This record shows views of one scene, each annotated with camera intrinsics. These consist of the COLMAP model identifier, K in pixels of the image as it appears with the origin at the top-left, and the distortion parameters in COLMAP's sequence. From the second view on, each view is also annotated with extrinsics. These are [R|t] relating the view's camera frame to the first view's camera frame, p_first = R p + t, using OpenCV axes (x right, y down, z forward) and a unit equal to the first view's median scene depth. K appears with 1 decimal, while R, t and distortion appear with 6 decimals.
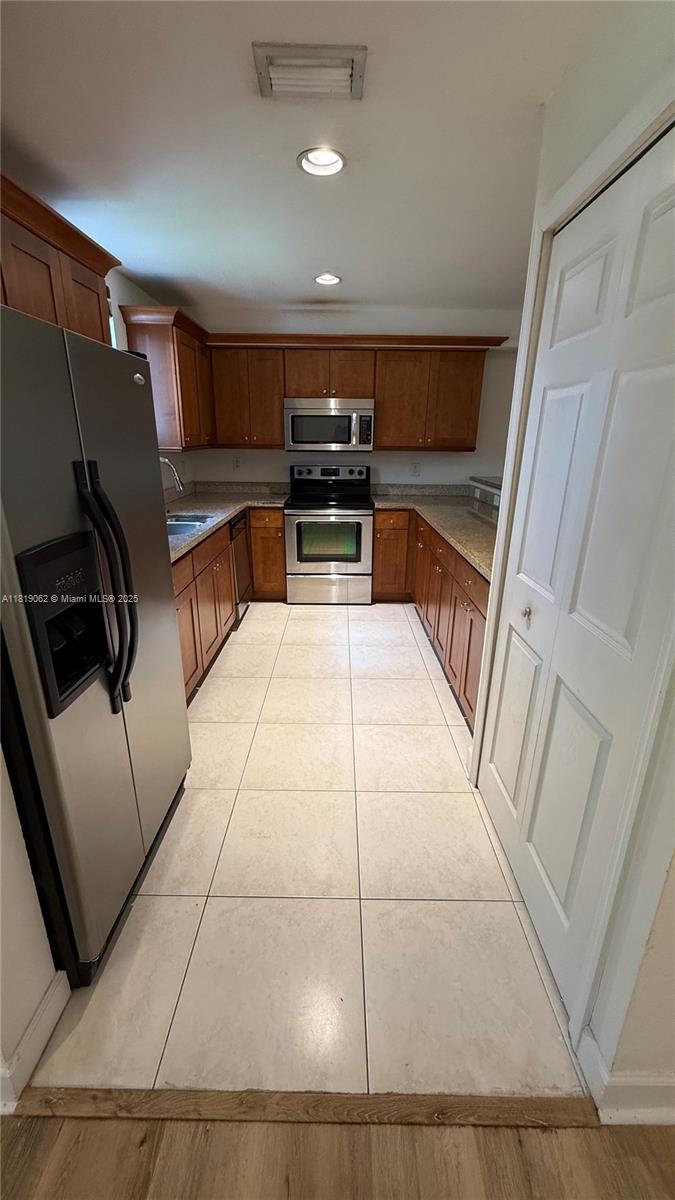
lens RADIAL K [[476.5, 0, 336.4], [0, 476.5, 598.8], [0, 0, 1]] dist [-0.001693, 0.000103]
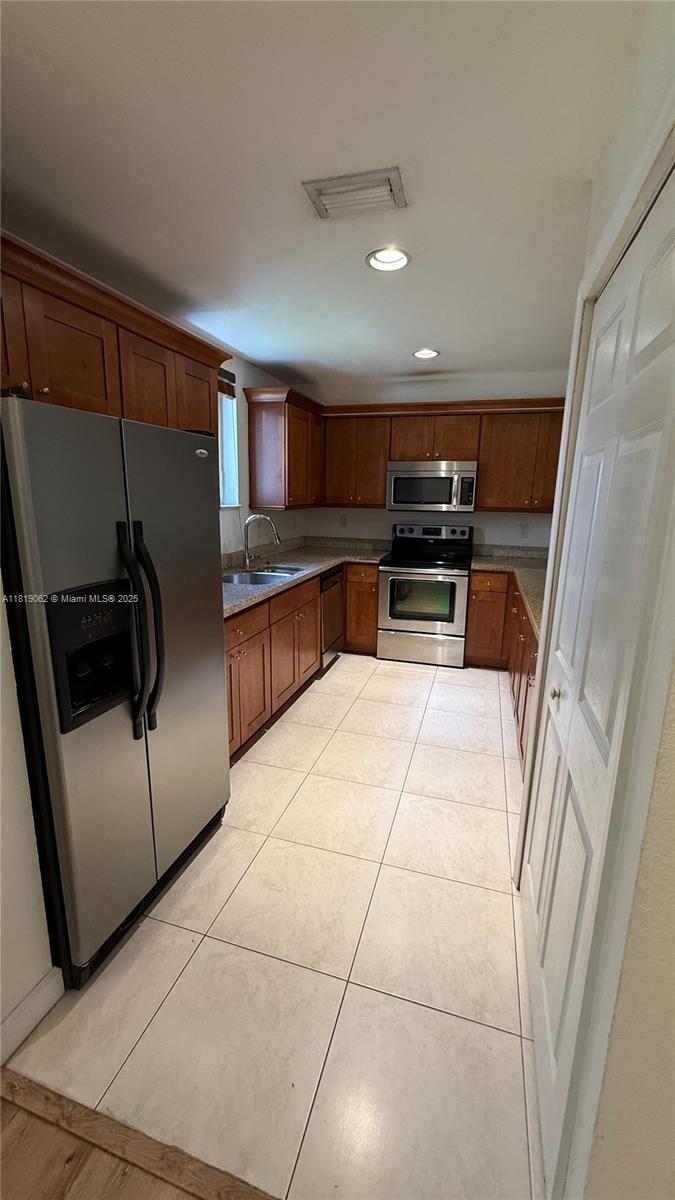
lens RADIAL K [[476.5, 0, 335.9], [0, 476.5, 598.4], [0, 0, 1]] dist [-0.001693, 0.000103]
pose [[0.957628, 0.067328, -0.280027, 0.186238], [-0.098245, 0.990338, -0.097866, -0.016839], [0.270732, 0.121230, 0.954991, 0.006301]]
